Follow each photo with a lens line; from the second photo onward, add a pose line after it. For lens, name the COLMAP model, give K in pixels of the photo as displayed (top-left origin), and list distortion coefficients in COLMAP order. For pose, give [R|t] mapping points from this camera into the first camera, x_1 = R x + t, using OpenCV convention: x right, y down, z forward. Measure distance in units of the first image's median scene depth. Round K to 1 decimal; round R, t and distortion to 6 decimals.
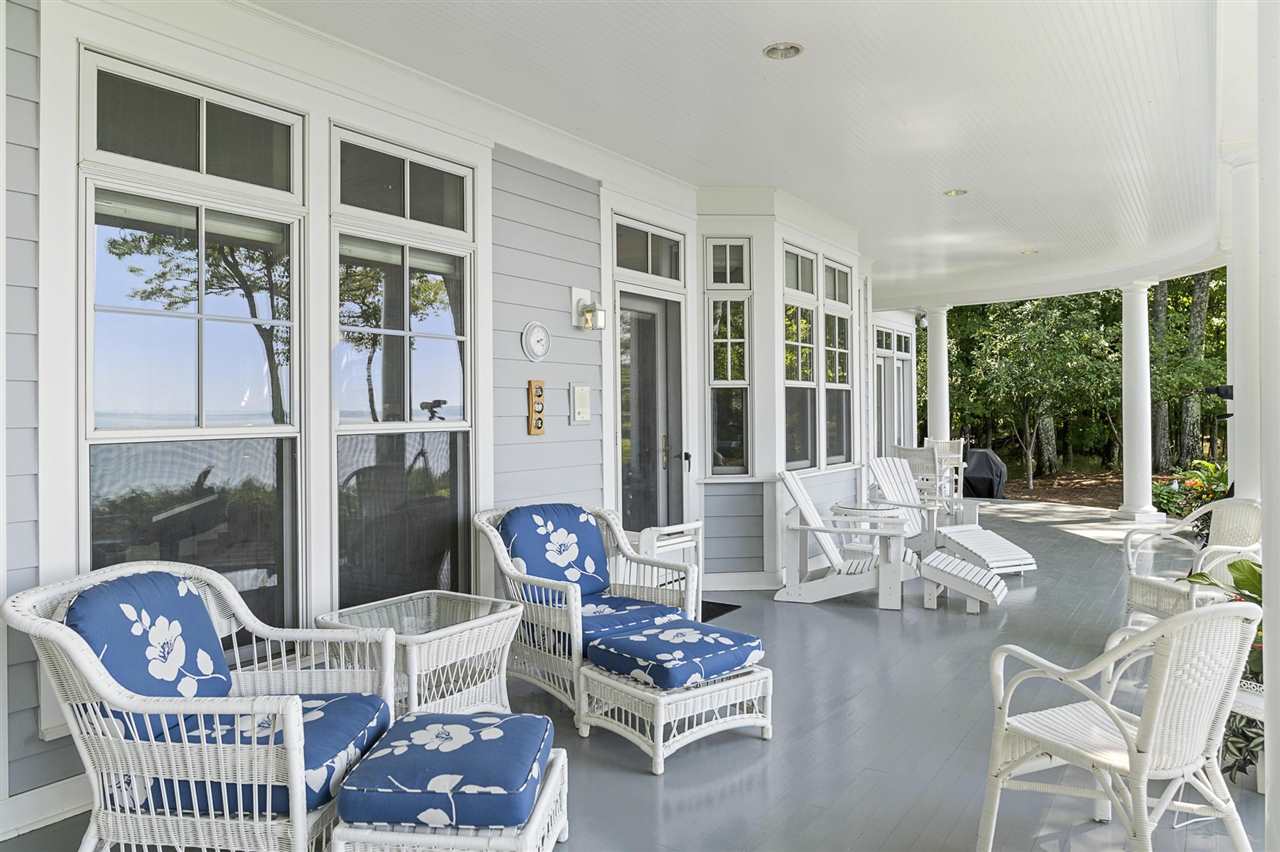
lens RADIAL K [[914.1, 0, 639.8], [0, 914.1, 395.6], [0, 0, 1]] dist [-0.003060, -0.000079]
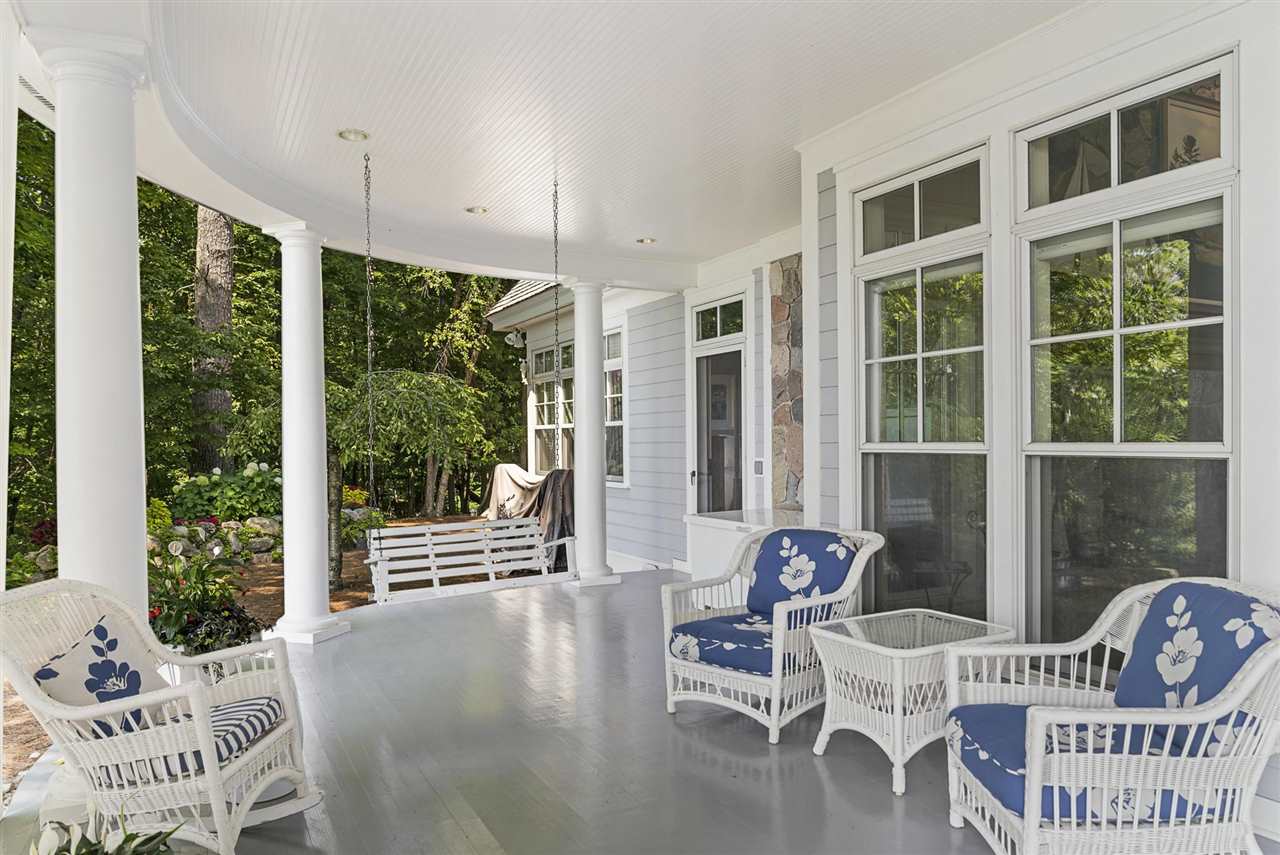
lens RADIAL K [[878.7, 0, 640.0], [0, 878.7, 427.5], [0, 0, 1]] dist [-0.001109, -0.000407]
pose [[-0.532226, 0.035565, -0.845855, 0.813268], [0.044292, 0.998919, 0.014131, -0.015059], [0.845443, -0.029944, -0.533226, 1.374122]]
